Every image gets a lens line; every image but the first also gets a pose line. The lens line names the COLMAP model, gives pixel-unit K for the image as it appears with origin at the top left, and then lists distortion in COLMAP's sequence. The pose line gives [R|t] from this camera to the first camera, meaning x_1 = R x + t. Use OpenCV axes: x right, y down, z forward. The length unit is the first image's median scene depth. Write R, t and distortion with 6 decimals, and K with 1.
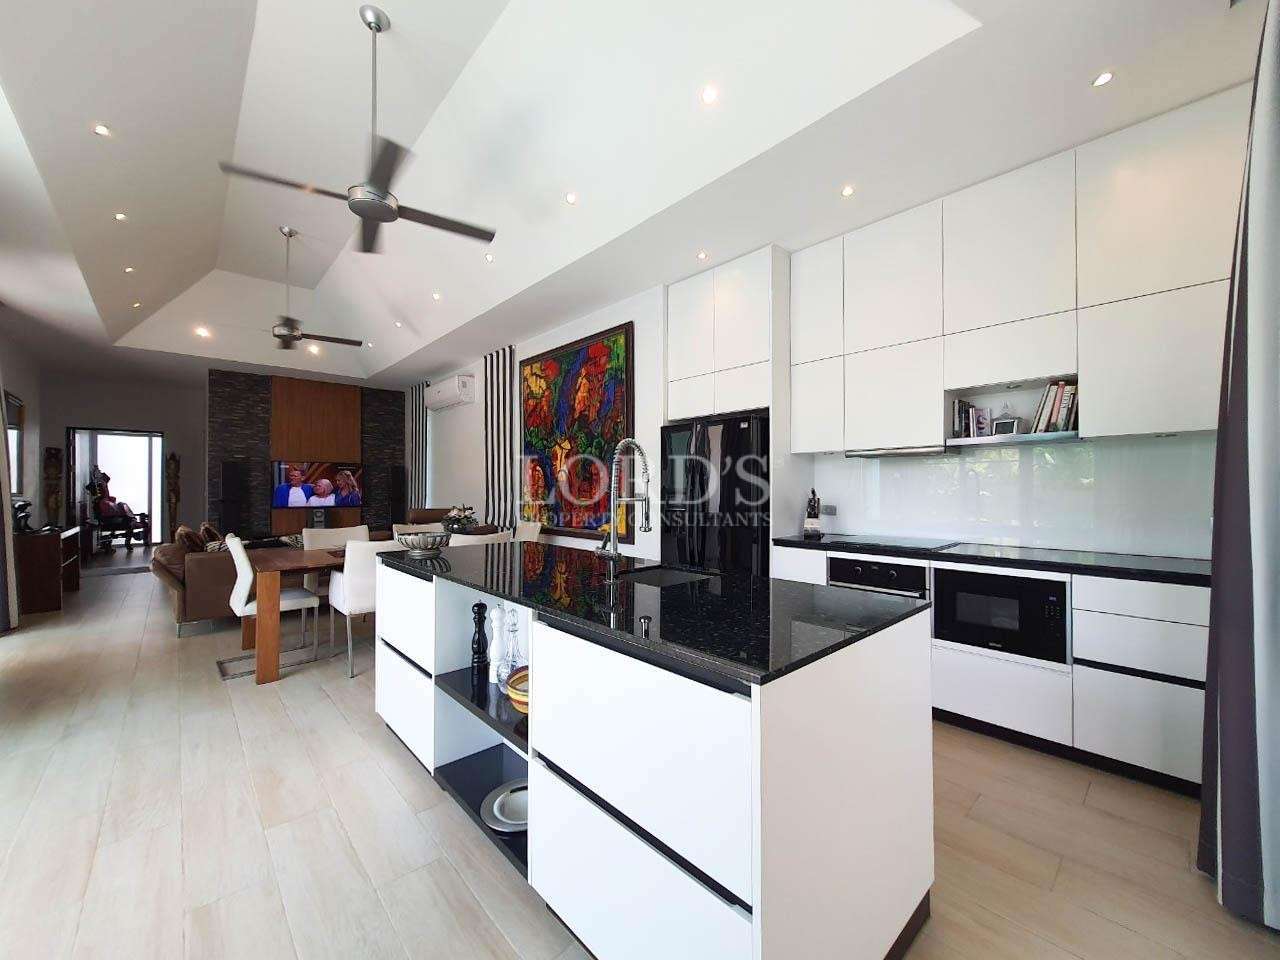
lens RADIAL K [[510.4, 0, 644.2], [0, 510.4, 488.9], [0, 0, 1]] dist [0.001226, 0.000473]
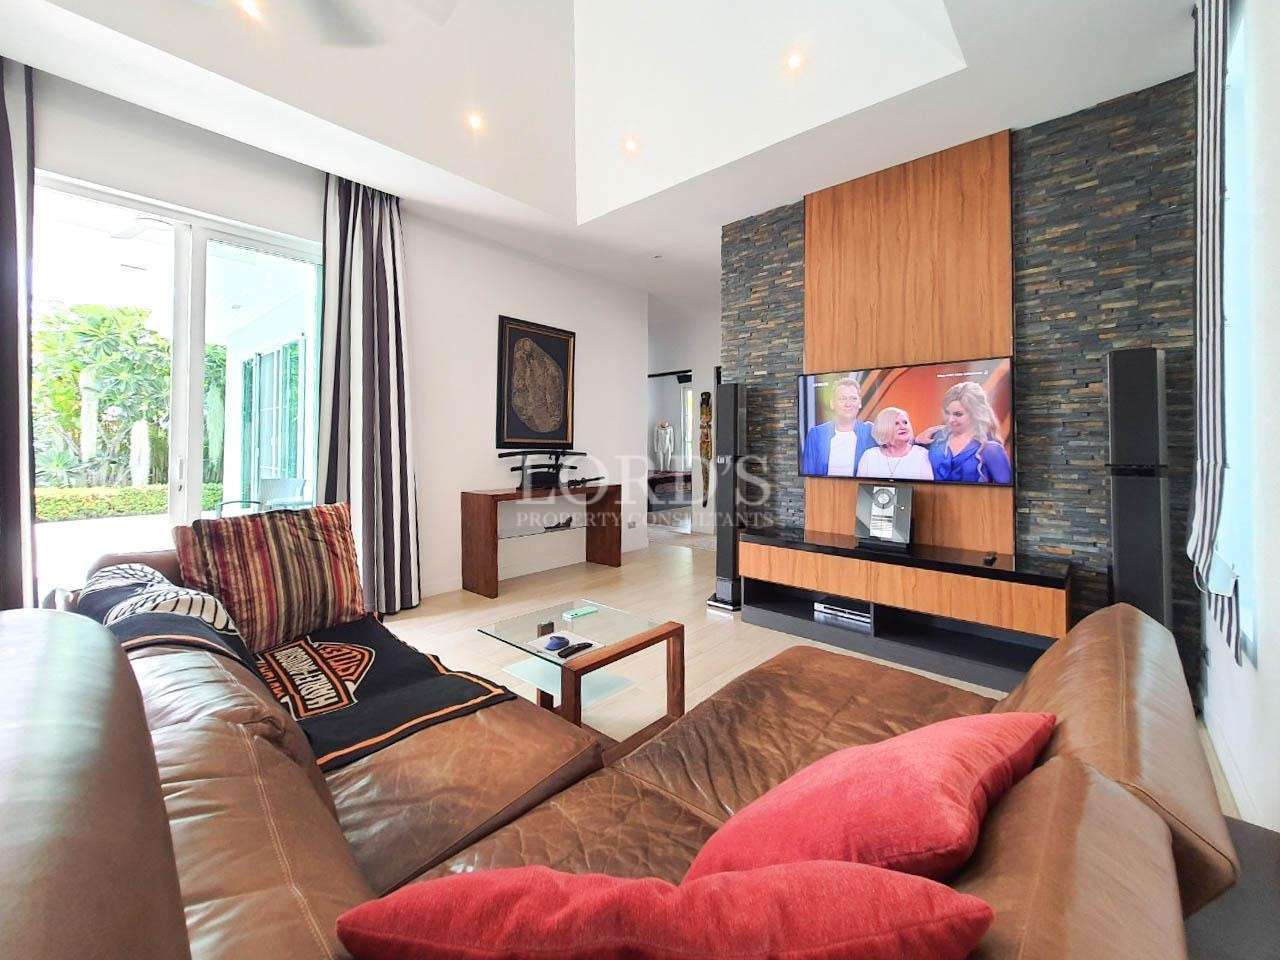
lens RADIAL K [[520.5, 0, 632.4], [0, 520.5, 432.1], [0, 0, 1]] dist [0.000674, 0.000129]
pose [[0.101242, -0.018587, -0.994688, -0.388263], [-0.006400, 0.999793, -0.019334, 0.010721], [0.994841, 0.008324, 0.101102, 1.149900]]
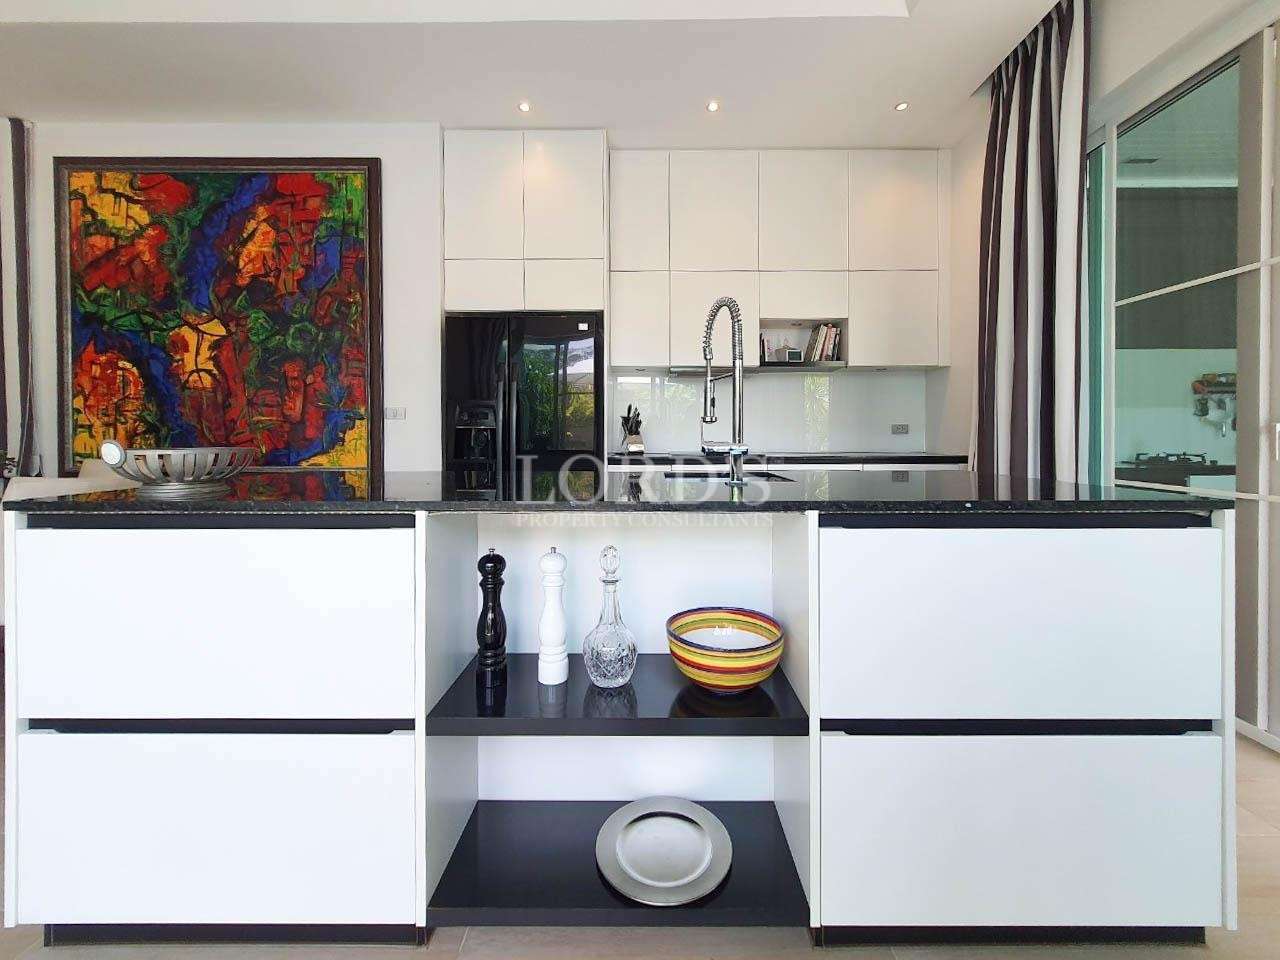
lens RADIAL K [[520.5, 0, 648.0], [0, 520.5, 442.7], [0, 0, 1]] dist [0.001011, 0.000354]
pose [[0.678496, -0.010062, 0.734535, -0.252103], [0.002206, 0.999930, 0.011660, 0.041279], [-0.734601, -0.006291, 0.678470, 0.210580]]
